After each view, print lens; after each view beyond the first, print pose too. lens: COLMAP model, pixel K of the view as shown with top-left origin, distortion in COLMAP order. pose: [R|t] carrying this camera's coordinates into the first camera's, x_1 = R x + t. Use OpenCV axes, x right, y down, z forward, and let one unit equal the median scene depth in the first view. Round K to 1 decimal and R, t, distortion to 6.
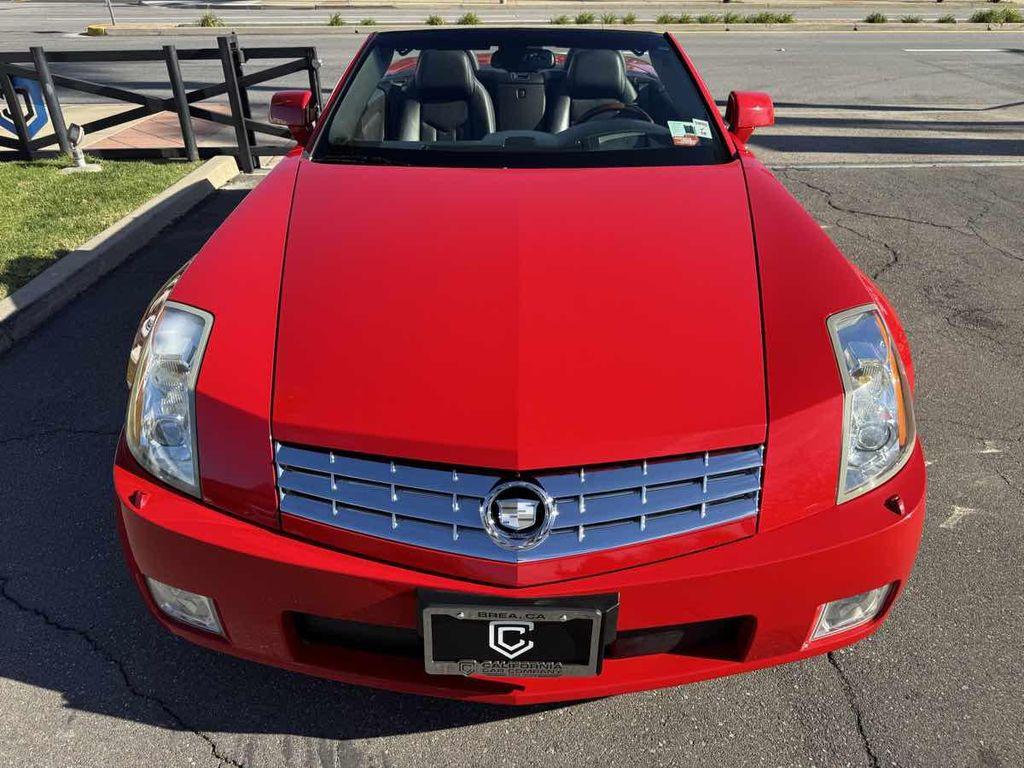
lens RADIAL K [[752.5, 0, 519.4], [0, 752.5, 381.6], [0, 0, 1]] dist [0.021062, -0.031276]
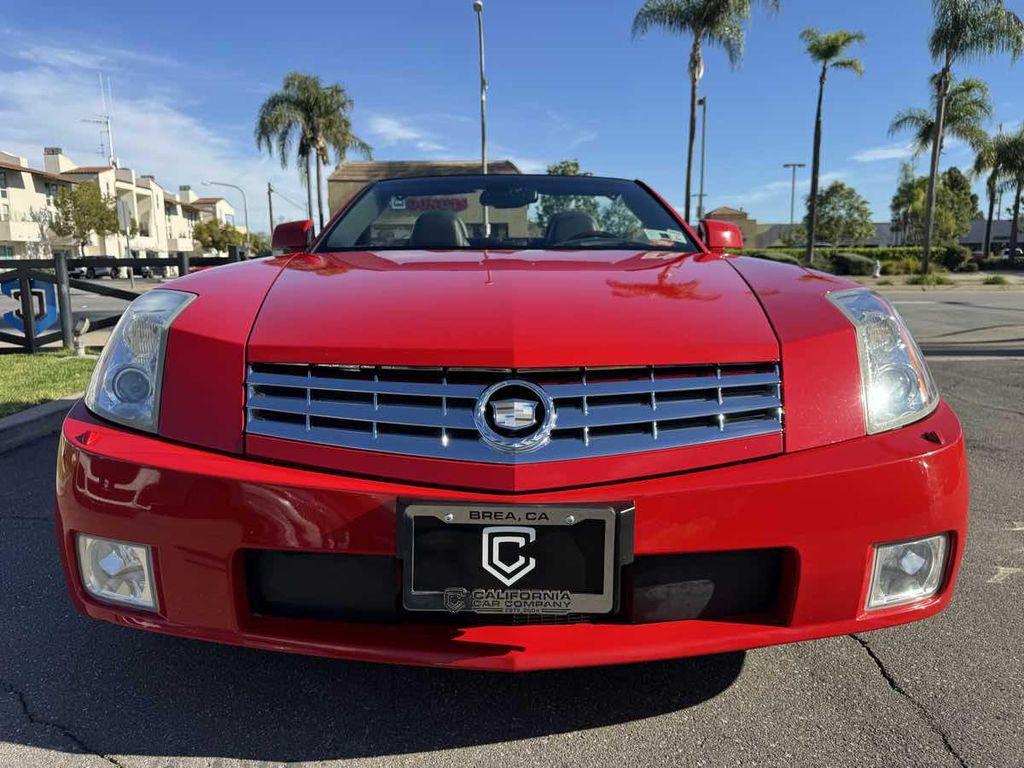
lens RADIAL K [[751.4, 0, 510.4], [0, 751.4, 381.9], [0, 0, 1]] dist [0.021702, -0.031843]
pose [[0.999886, -0.006258, 0.013755, -0.018626], [0.010855, 0.930710, -0.365597, 0.457796], [-0.010514, 0.365705, 0.930672, 0.155466]]
